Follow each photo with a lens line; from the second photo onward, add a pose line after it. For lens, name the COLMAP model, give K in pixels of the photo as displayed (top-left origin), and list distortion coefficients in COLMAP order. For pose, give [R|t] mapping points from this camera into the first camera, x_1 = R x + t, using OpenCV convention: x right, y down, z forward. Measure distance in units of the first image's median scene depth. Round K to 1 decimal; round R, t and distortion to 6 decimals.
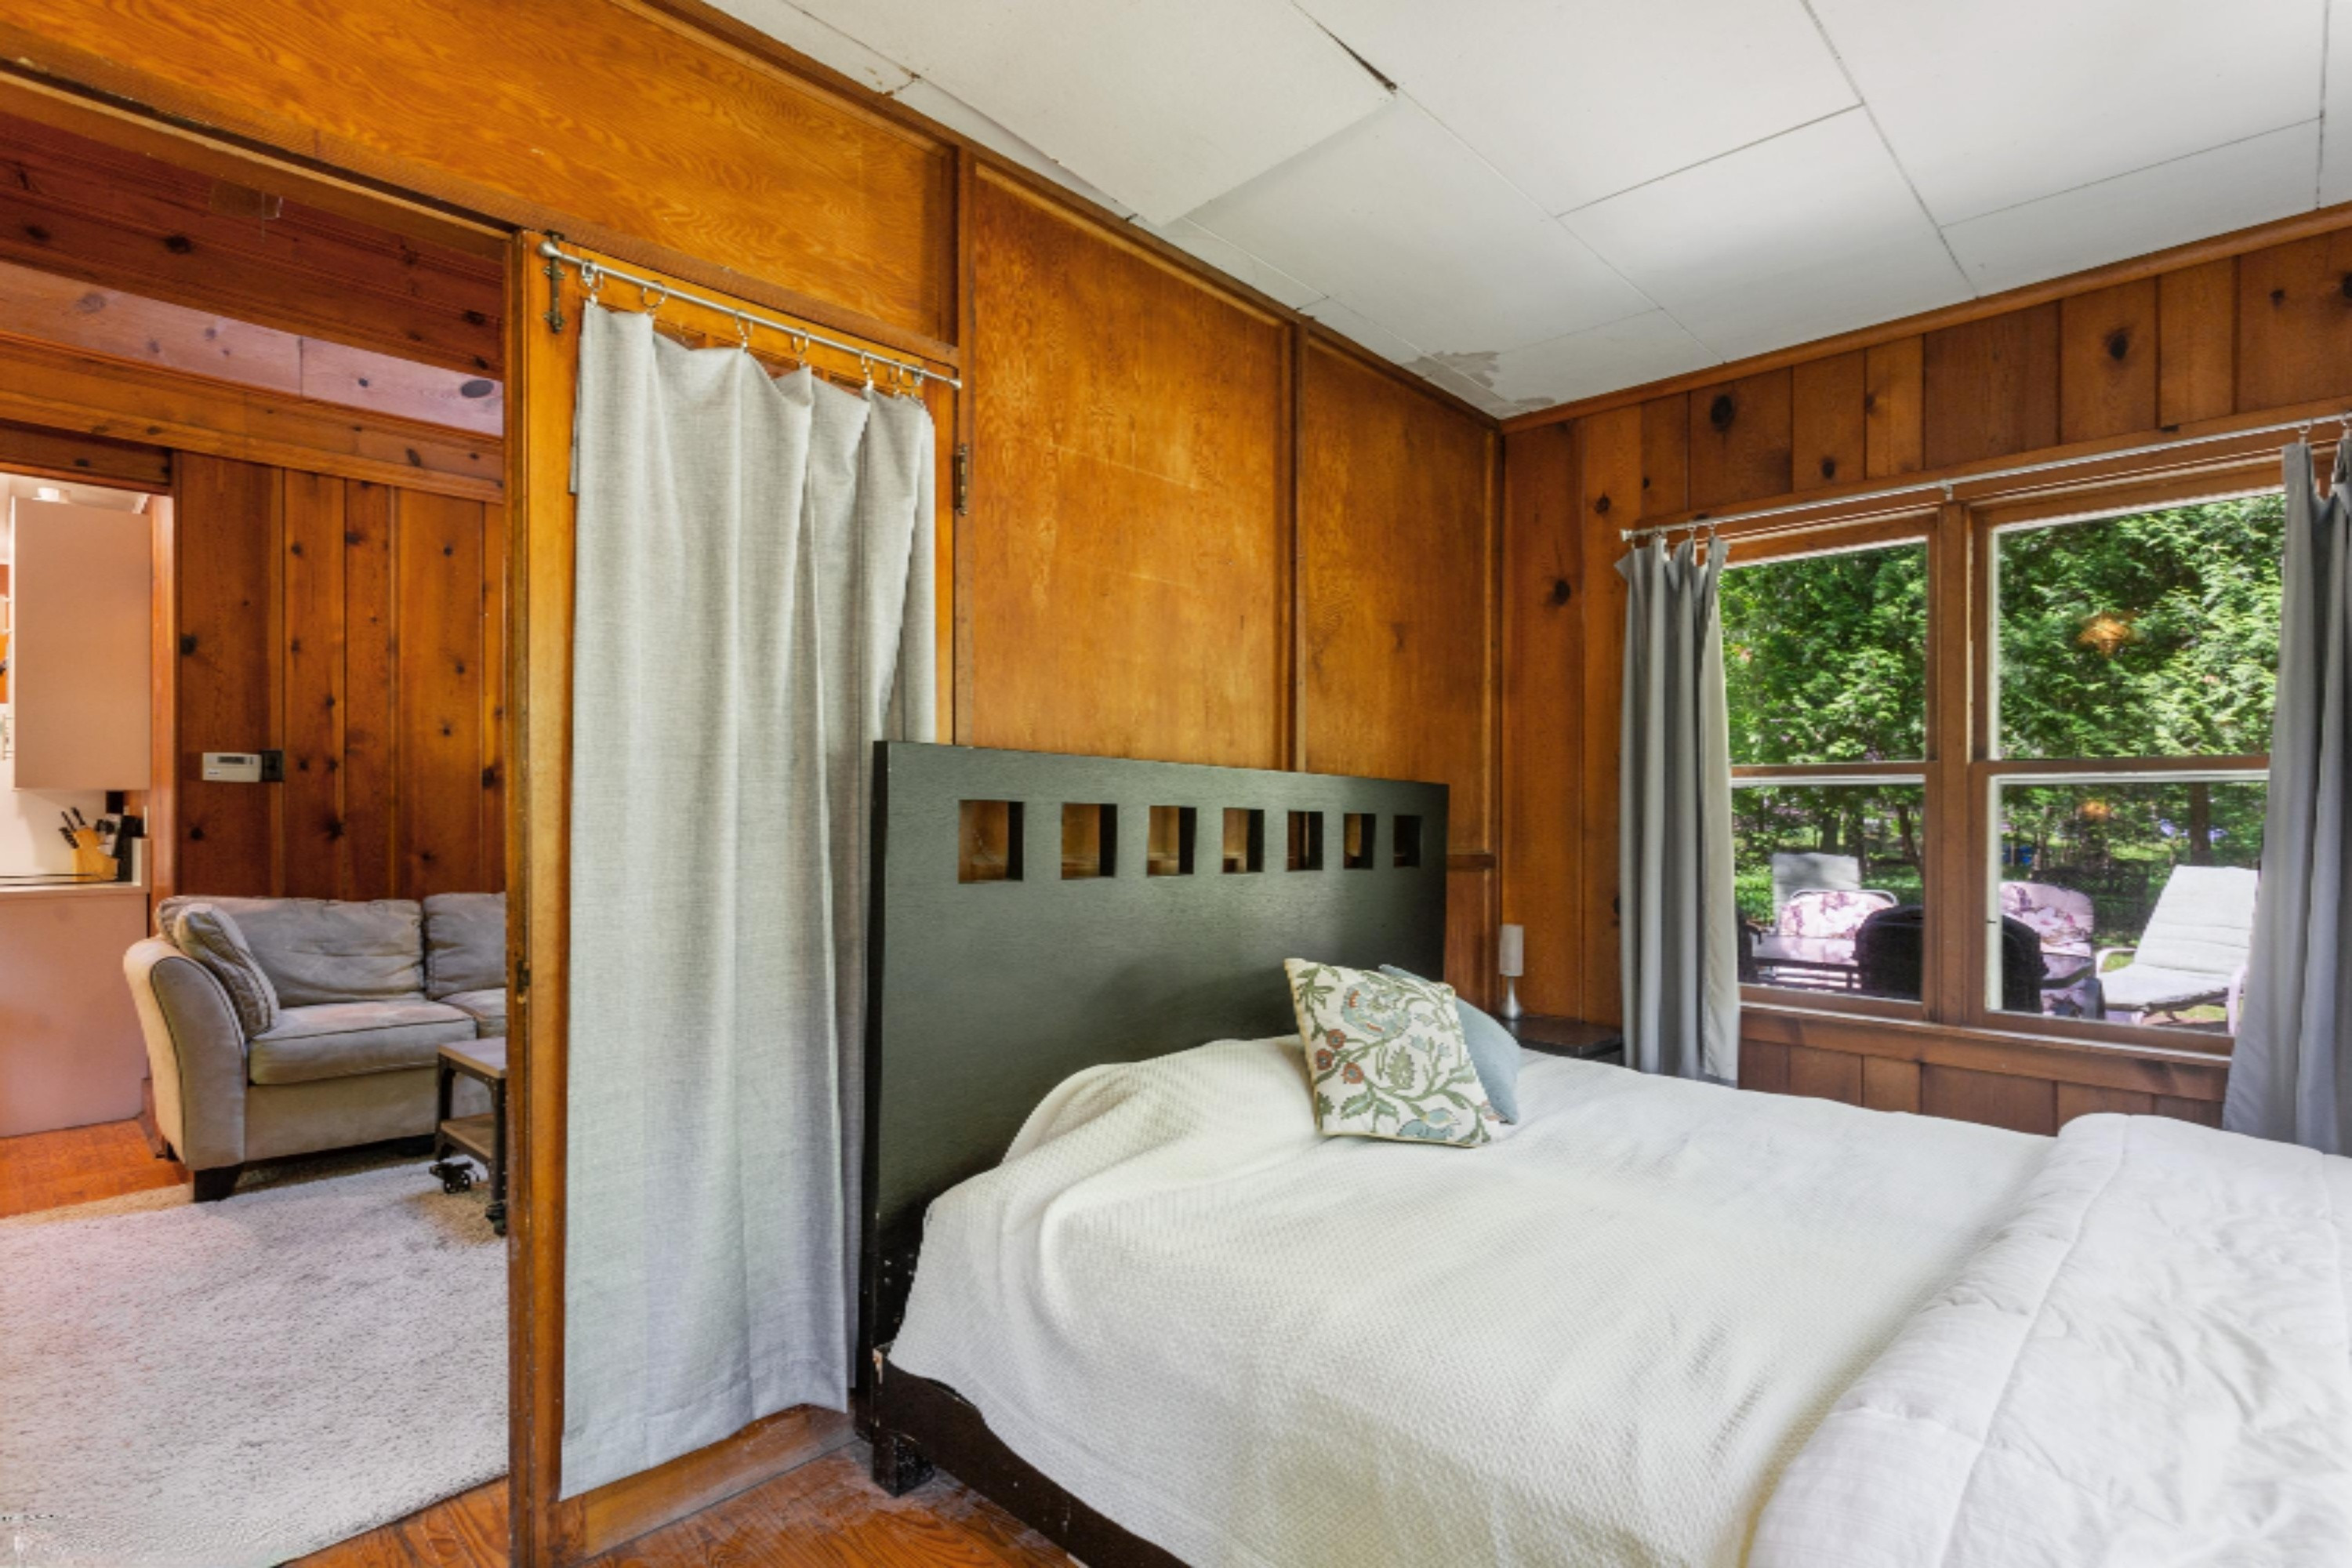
lens RADIAL K [[1140.8, 0, 1180.8], [0, 1140.8, 810.3], [0, 0, 1]] dist [-0.001404, 0.000037]
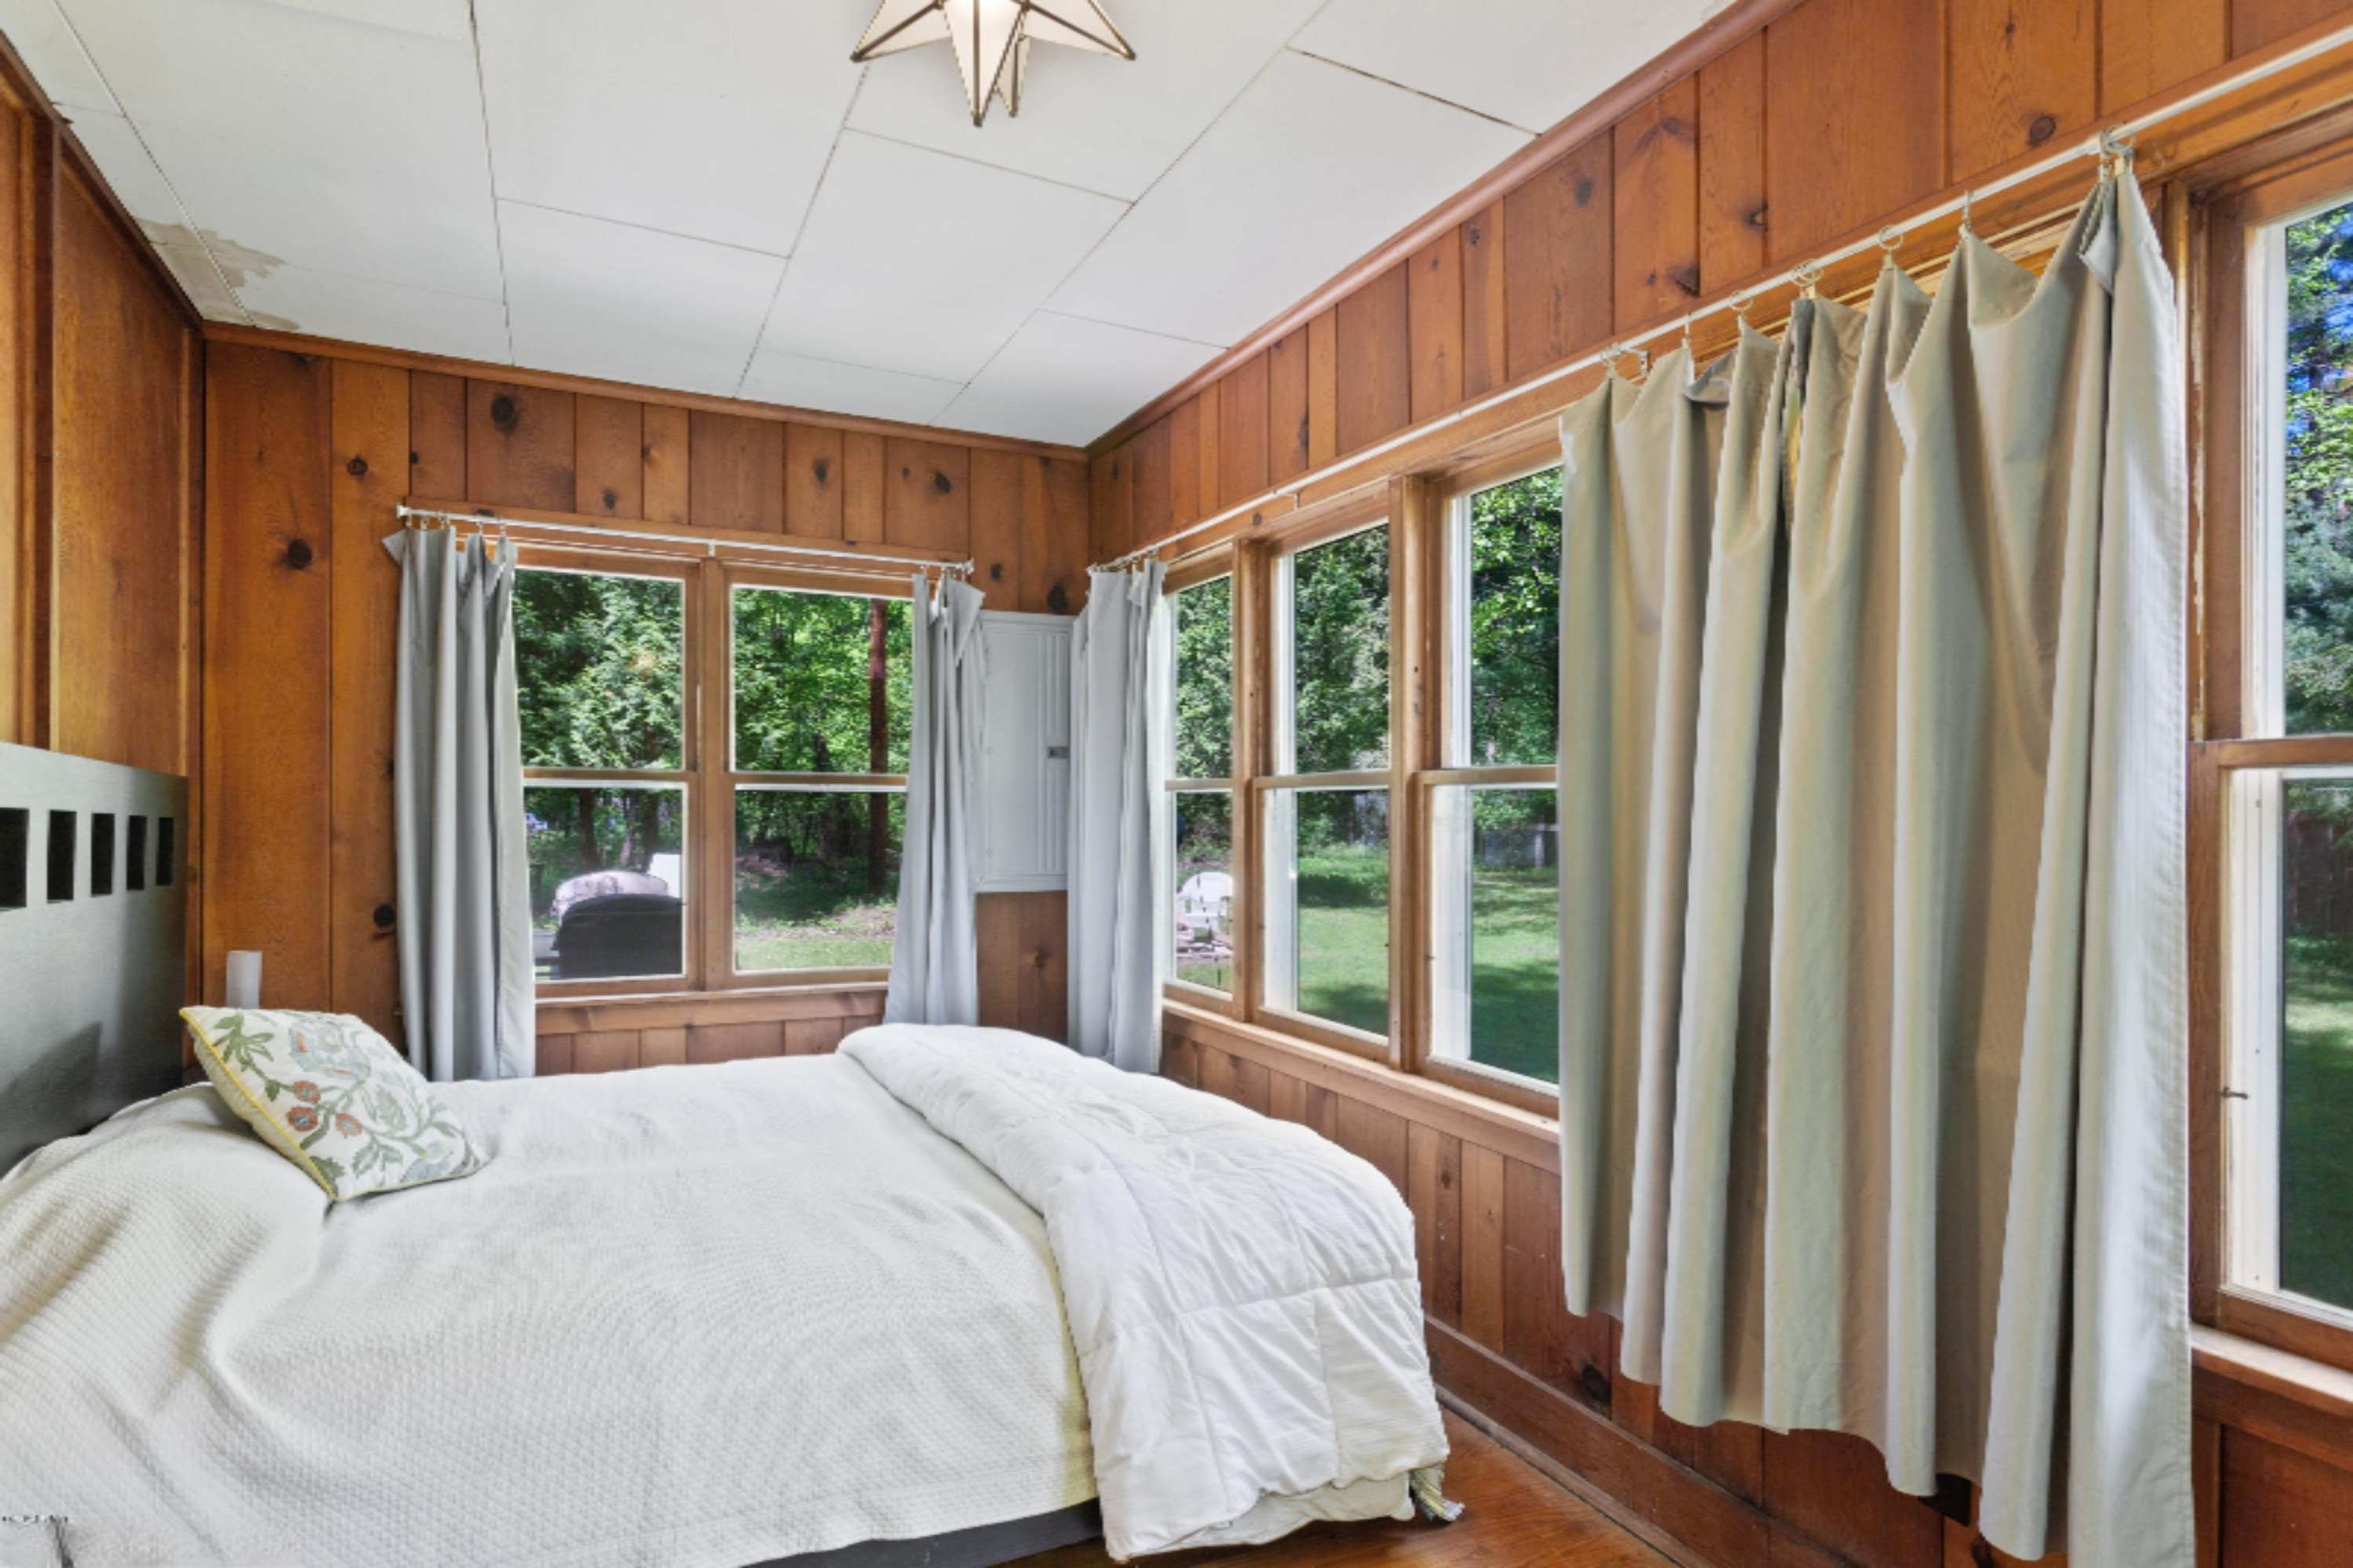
lens RADIAL K [[1256.4, 0, 1166.6], [0, 1256.4, 805.3], [0, 0, 1]] dist [0.002395, 0.001542]
pose [[0.350584, 0.006380, 0.936510, -0.403057], [-0.009022, 0.999953, -0.003435, -0.007719], [-0.936488, -0.007245, 0.350625, 0.079257]]
